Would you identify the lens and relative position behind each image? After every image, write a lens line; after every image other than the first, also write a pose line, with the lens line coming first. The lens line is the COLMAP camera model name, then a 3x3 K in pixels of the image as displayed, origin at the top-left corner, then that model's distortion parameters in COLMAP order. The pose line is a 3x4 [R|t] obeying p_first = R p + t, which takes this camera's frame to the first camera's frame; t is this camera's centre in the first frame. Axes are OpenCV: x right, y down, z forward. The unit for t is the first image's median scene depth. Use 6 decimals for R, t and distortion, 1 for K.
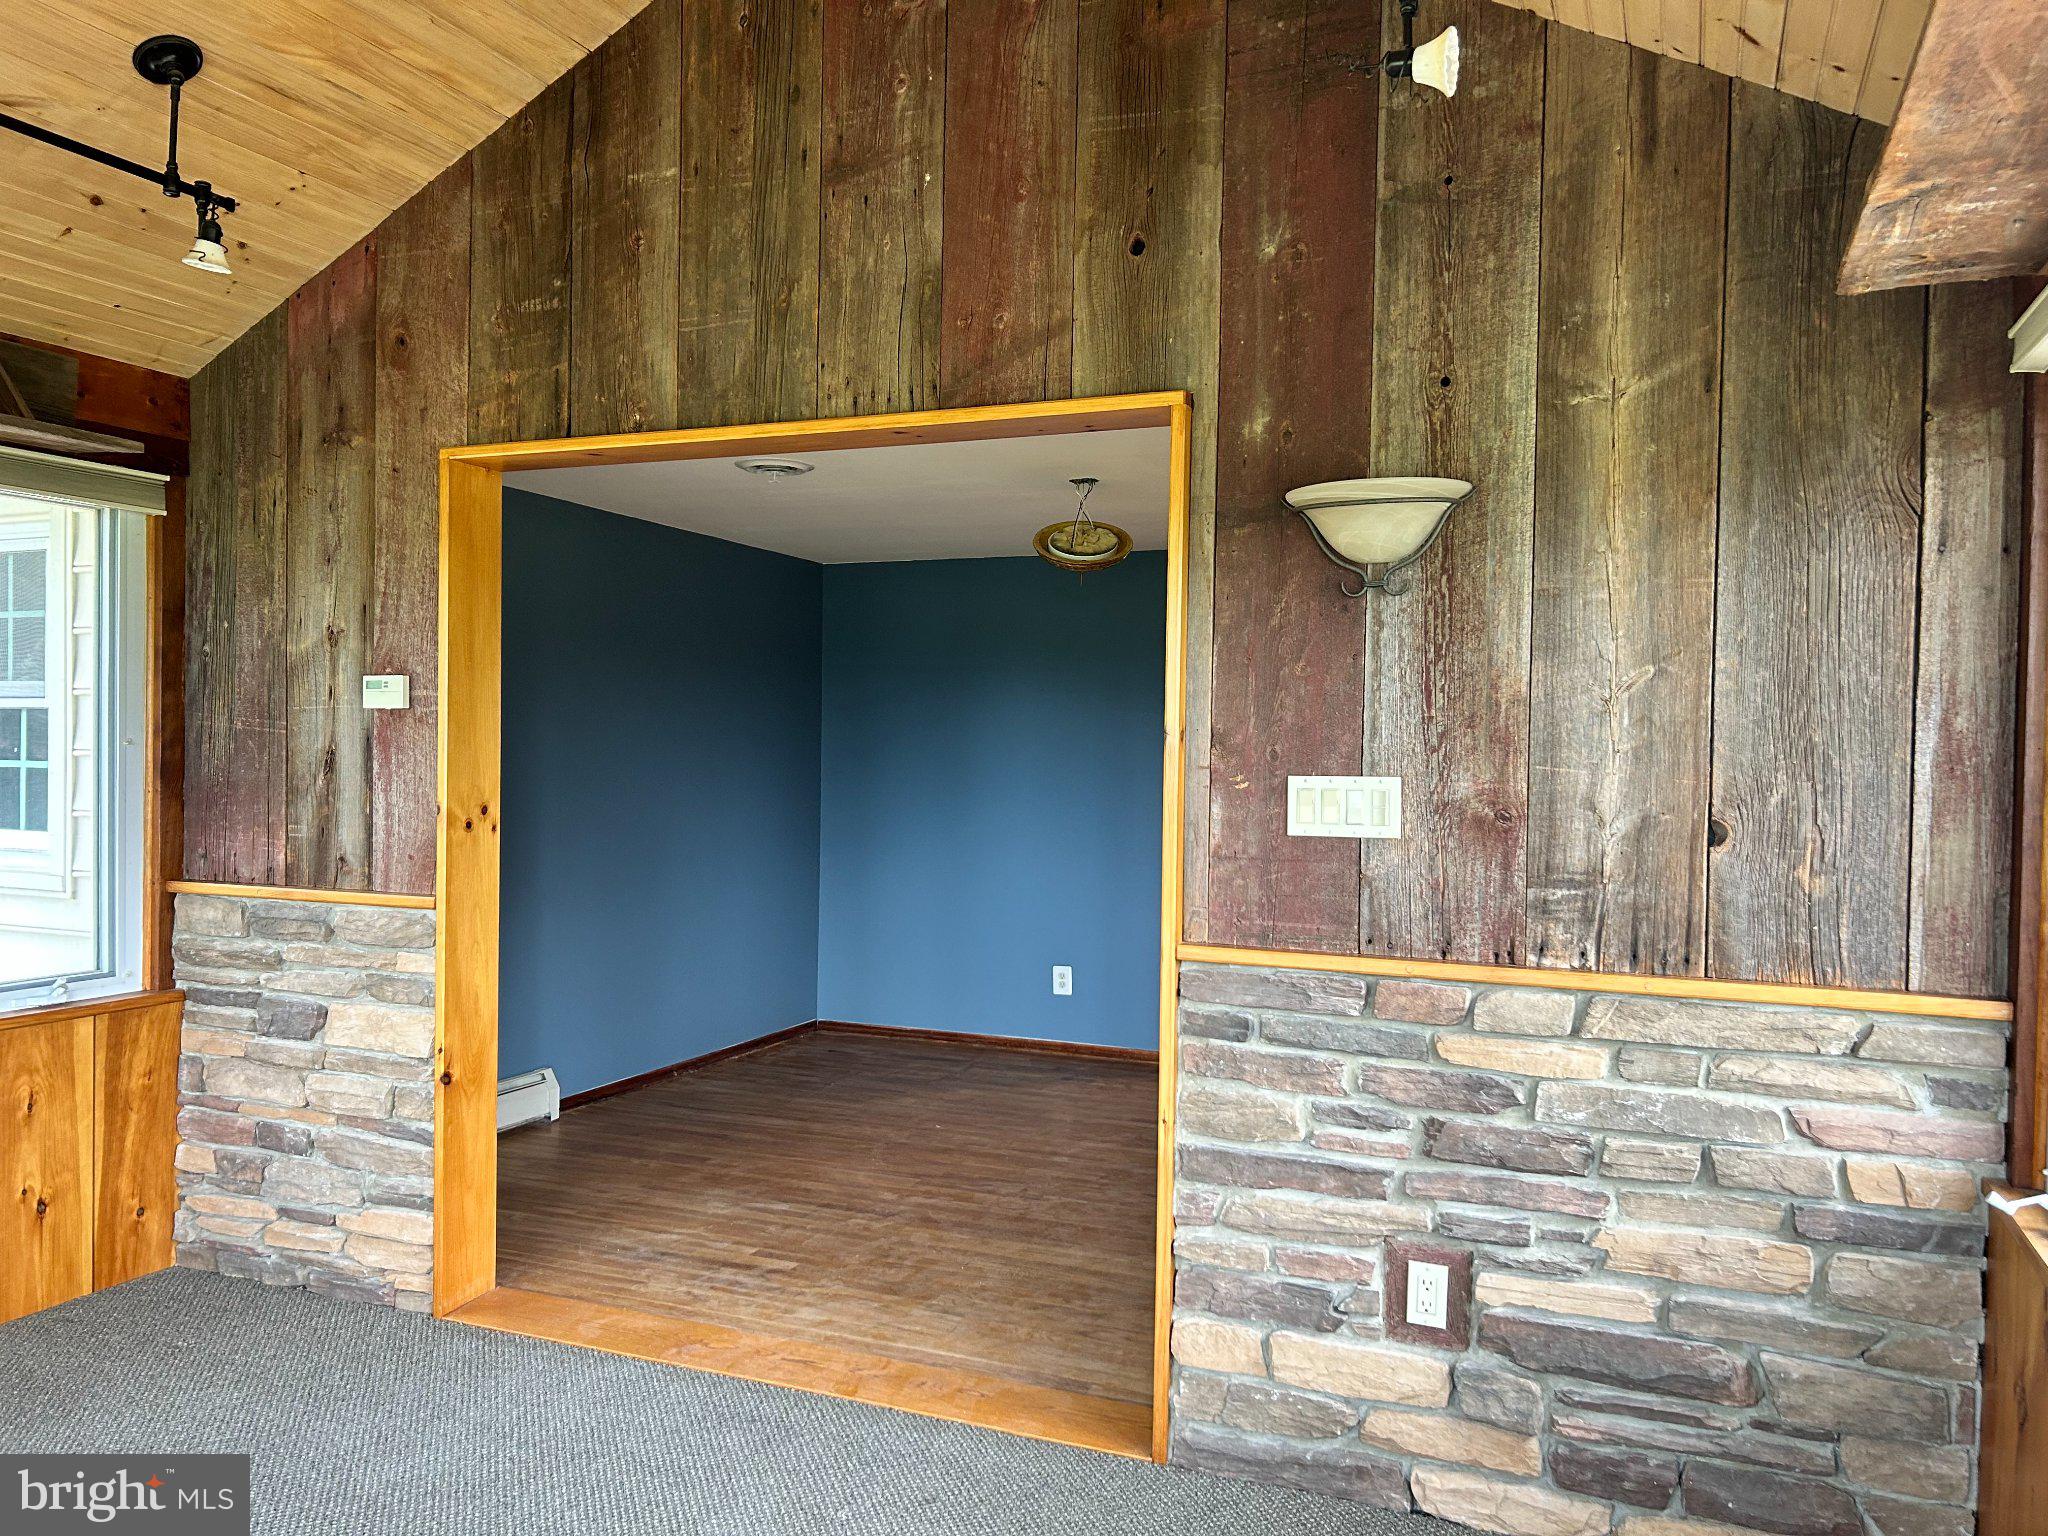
lens RADIAL K [[1541.5, 0, 1024.0], [0, 1541.5, 768.0], [0, 0, 1]] dist [-0.001433, -0.001219]
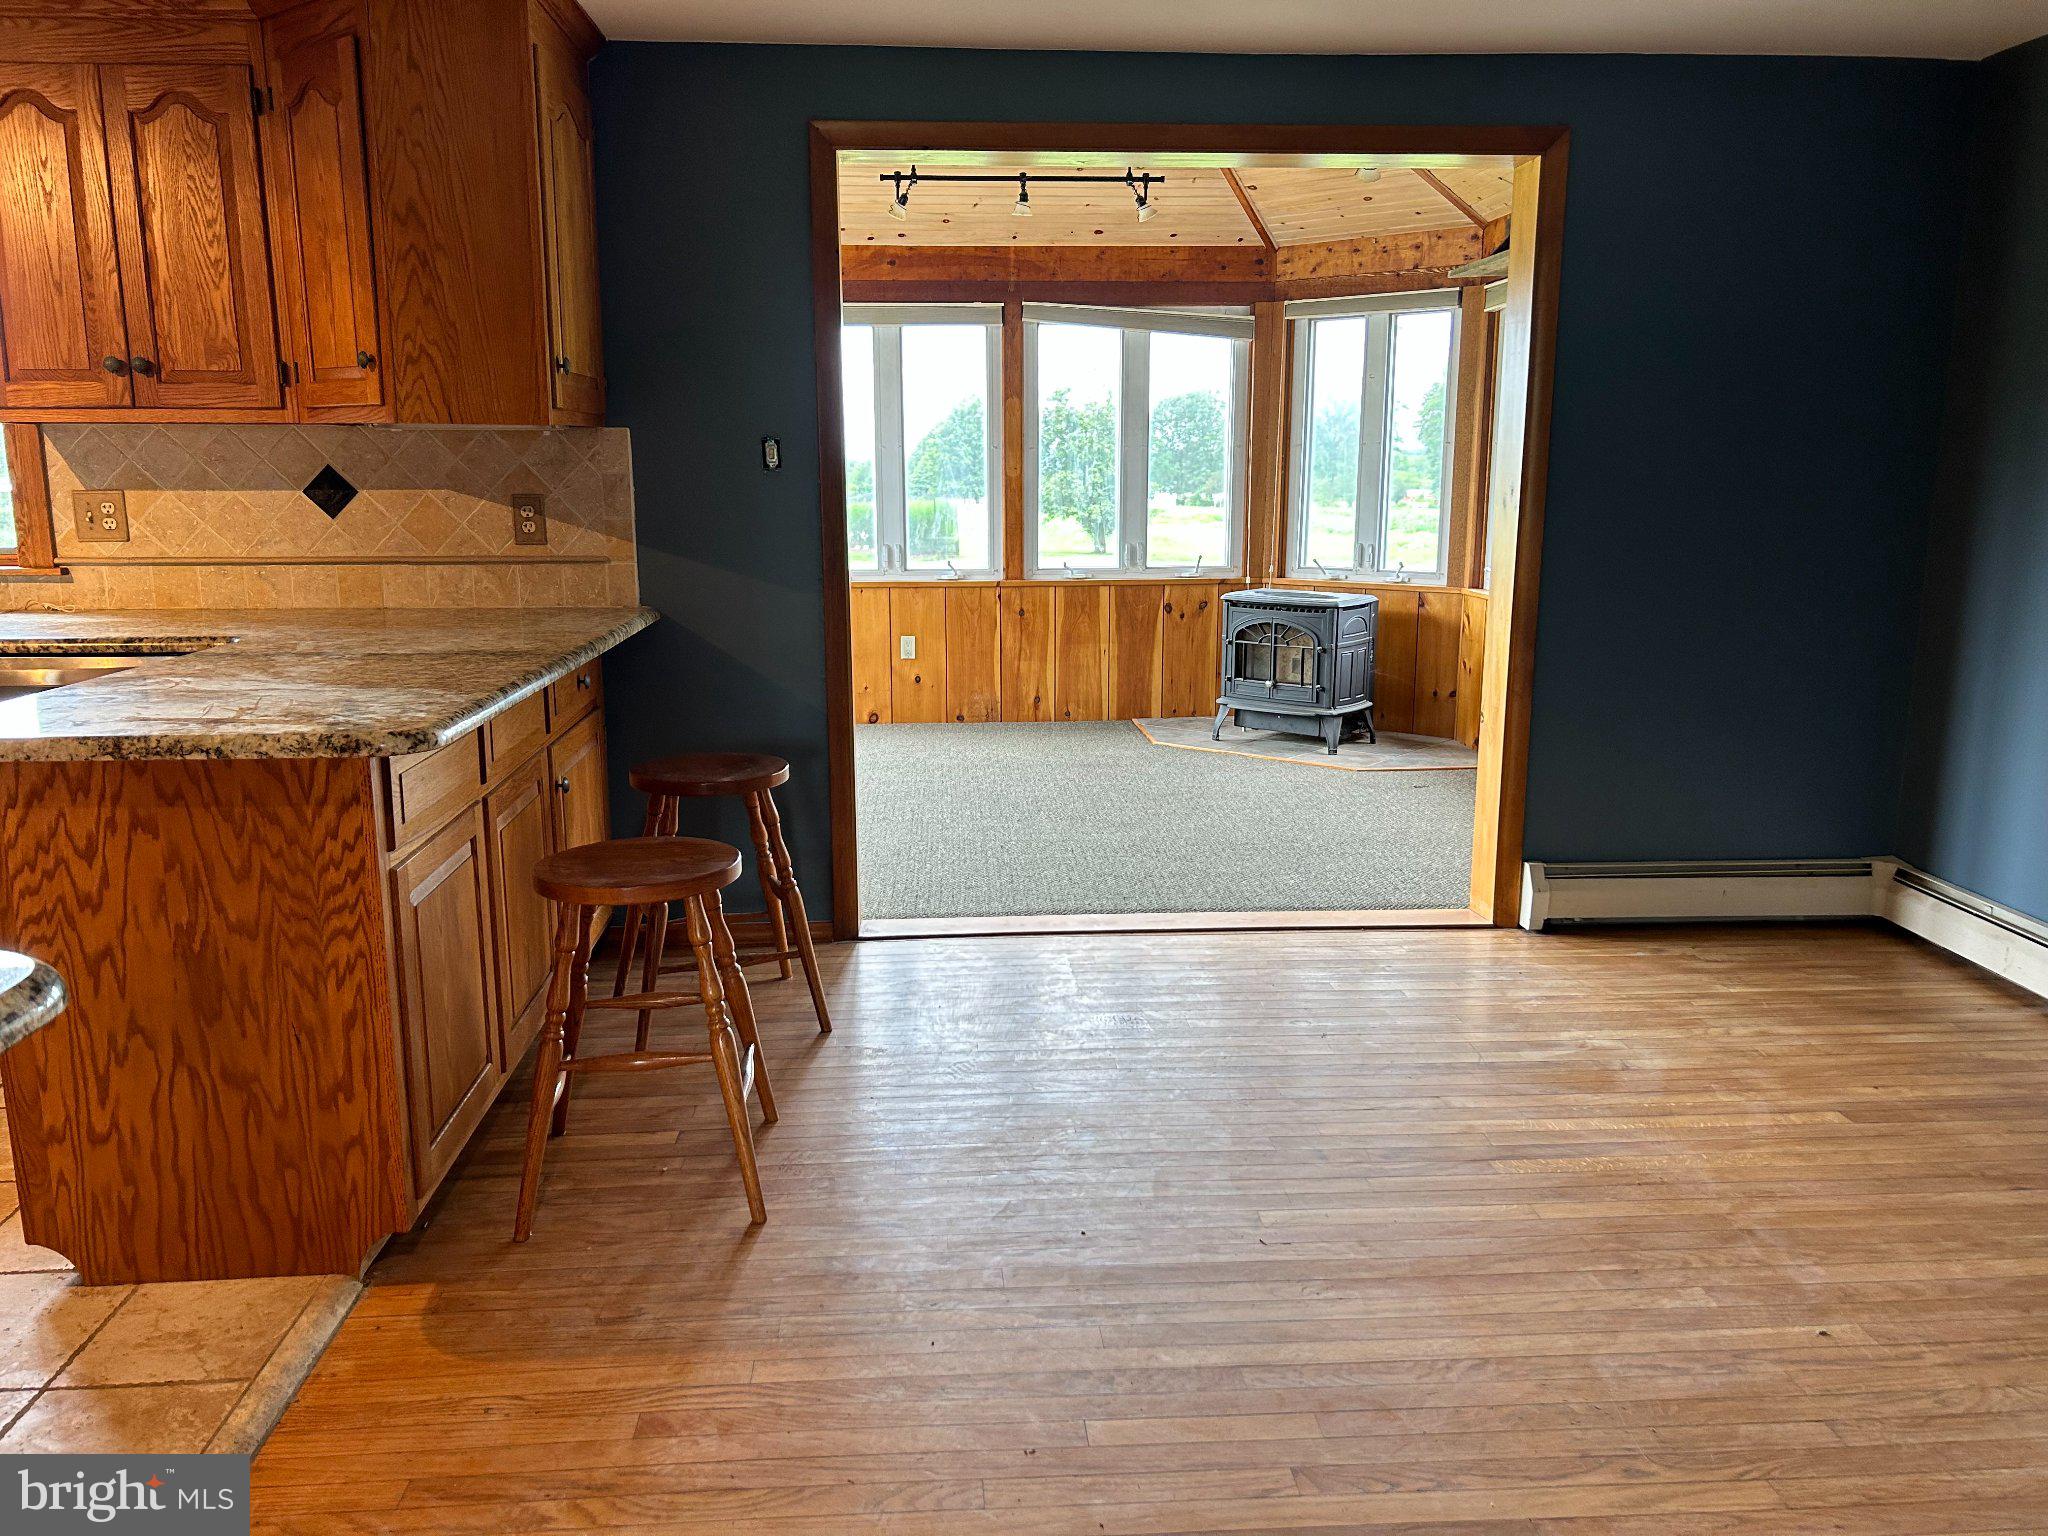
lens RADIAL K [[1541.5, 0, 1024.0], [0, 1541.5, 768.0], [0, 0, 1]] dist [-0.001433, -0.001219]
pose [[-0.885757, 0.075798, -0.457919, 0.369344], [-0.027412, 0.976311, 0.214629, 0.006080], [0.463340, 0.202661, -0.862696, 1.474601]]
